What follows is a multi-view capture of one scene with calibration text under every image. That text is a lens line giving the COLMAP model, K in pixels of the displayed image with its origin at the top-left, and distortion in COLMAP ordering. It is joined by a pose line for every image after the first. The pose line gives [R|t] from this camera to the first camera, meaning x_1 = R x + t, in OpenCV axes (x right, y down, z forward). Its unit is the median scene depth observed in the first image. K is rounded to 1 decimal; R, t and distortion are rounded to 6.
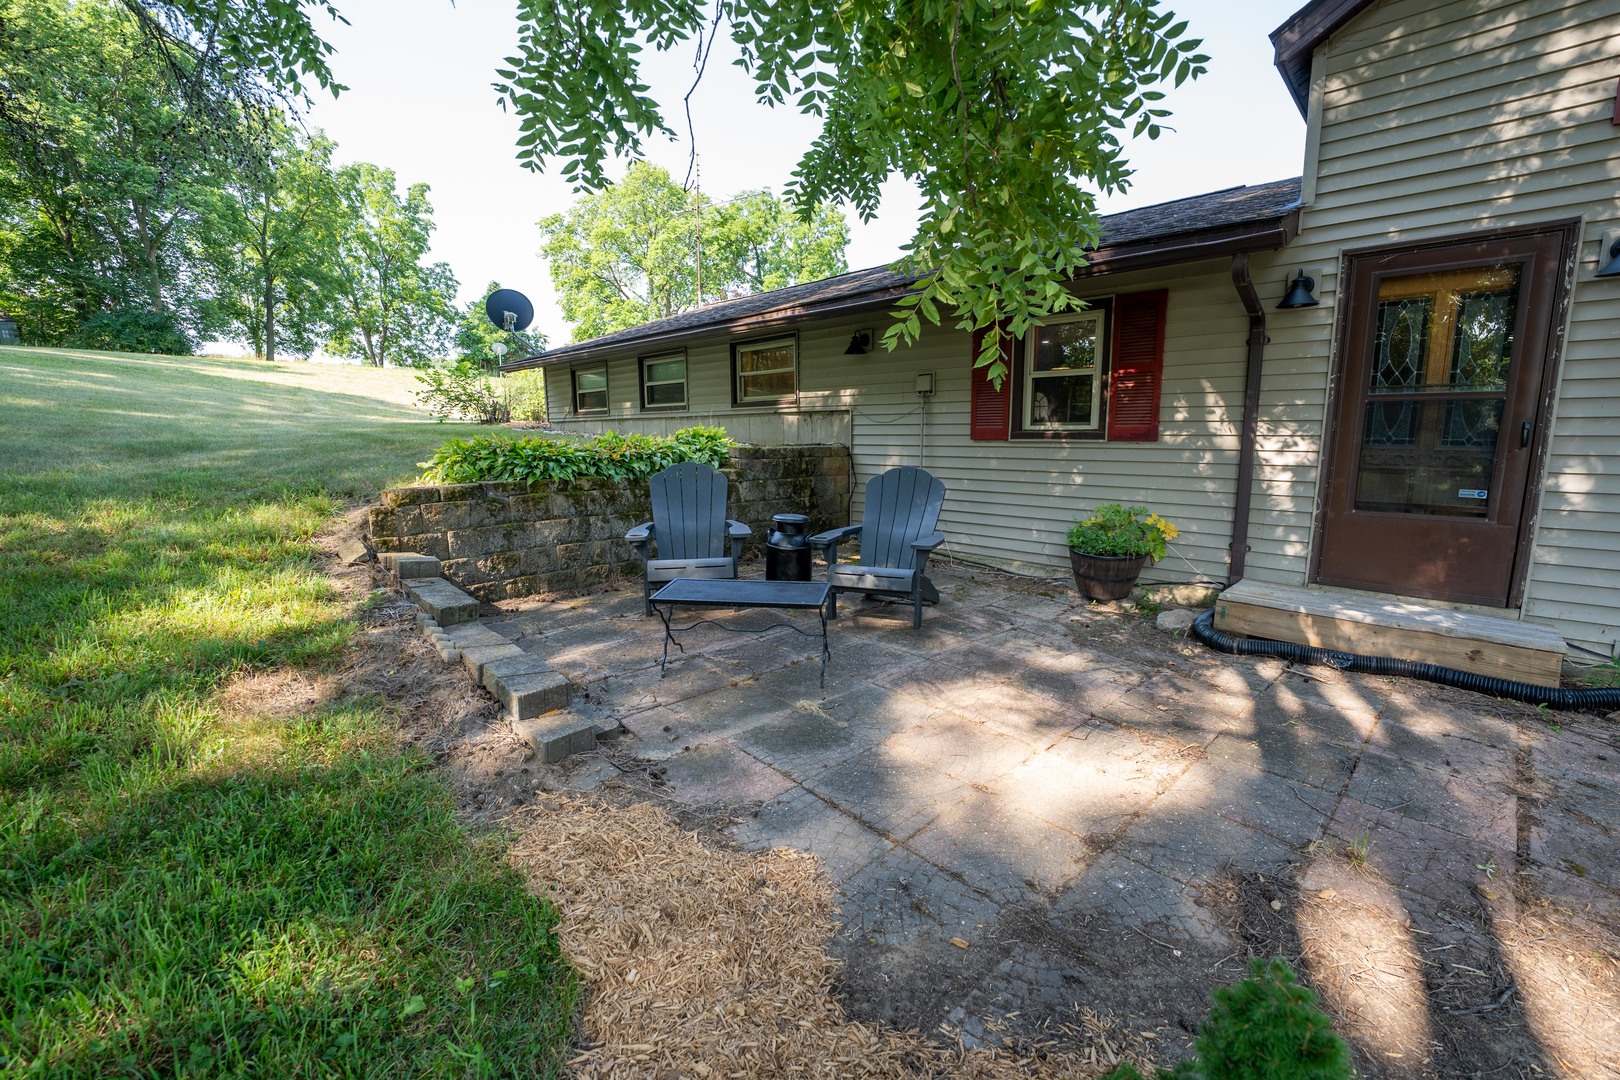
lens RADIAL K [[665.4, 0, 811.1], [0, 665.4, 544.3], [0, 0, 1]] dist [-0.026807, 0.000685]
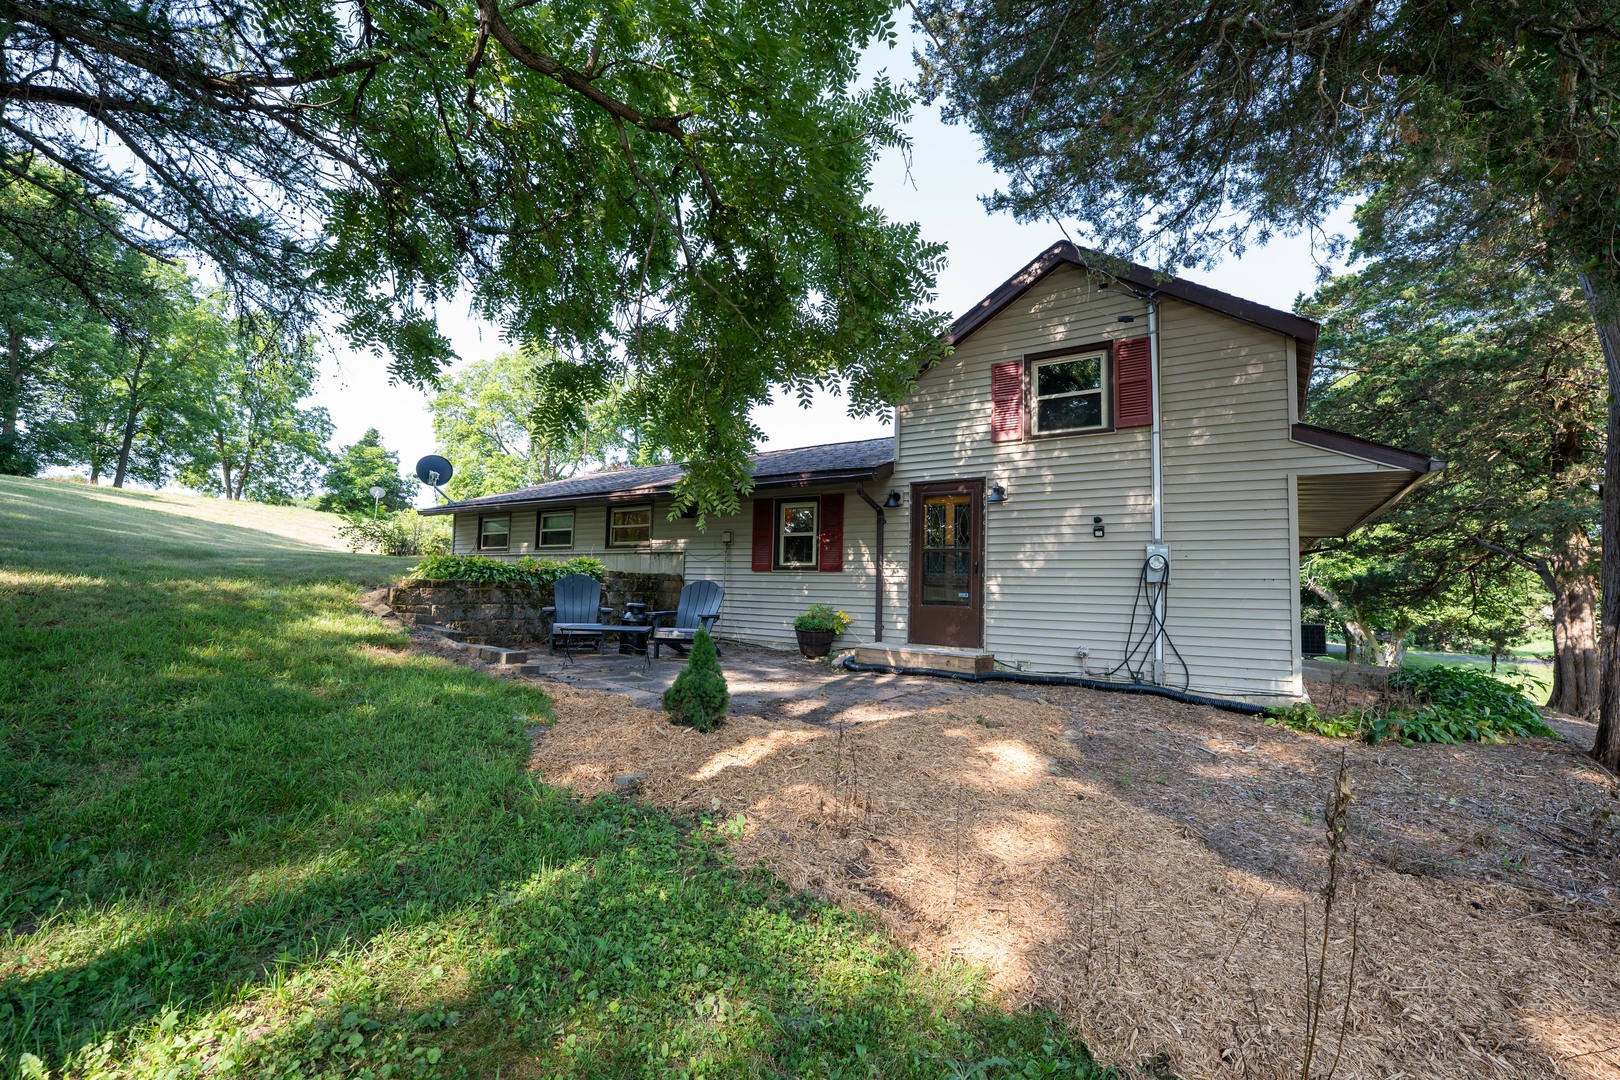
lens RADIAL K [[665.4, 0, 810.9], [0, 665.4, 539.2], [0, 0, 1]] dist [-0.026807, 0.000685]
pose [[0.981283, 0.045997, 0.186998, 0.057000], [0.000583, 0.970342, -0.241737, 0.144351], [-0.192571, 0.237322, 0.952153, -0.546546]]
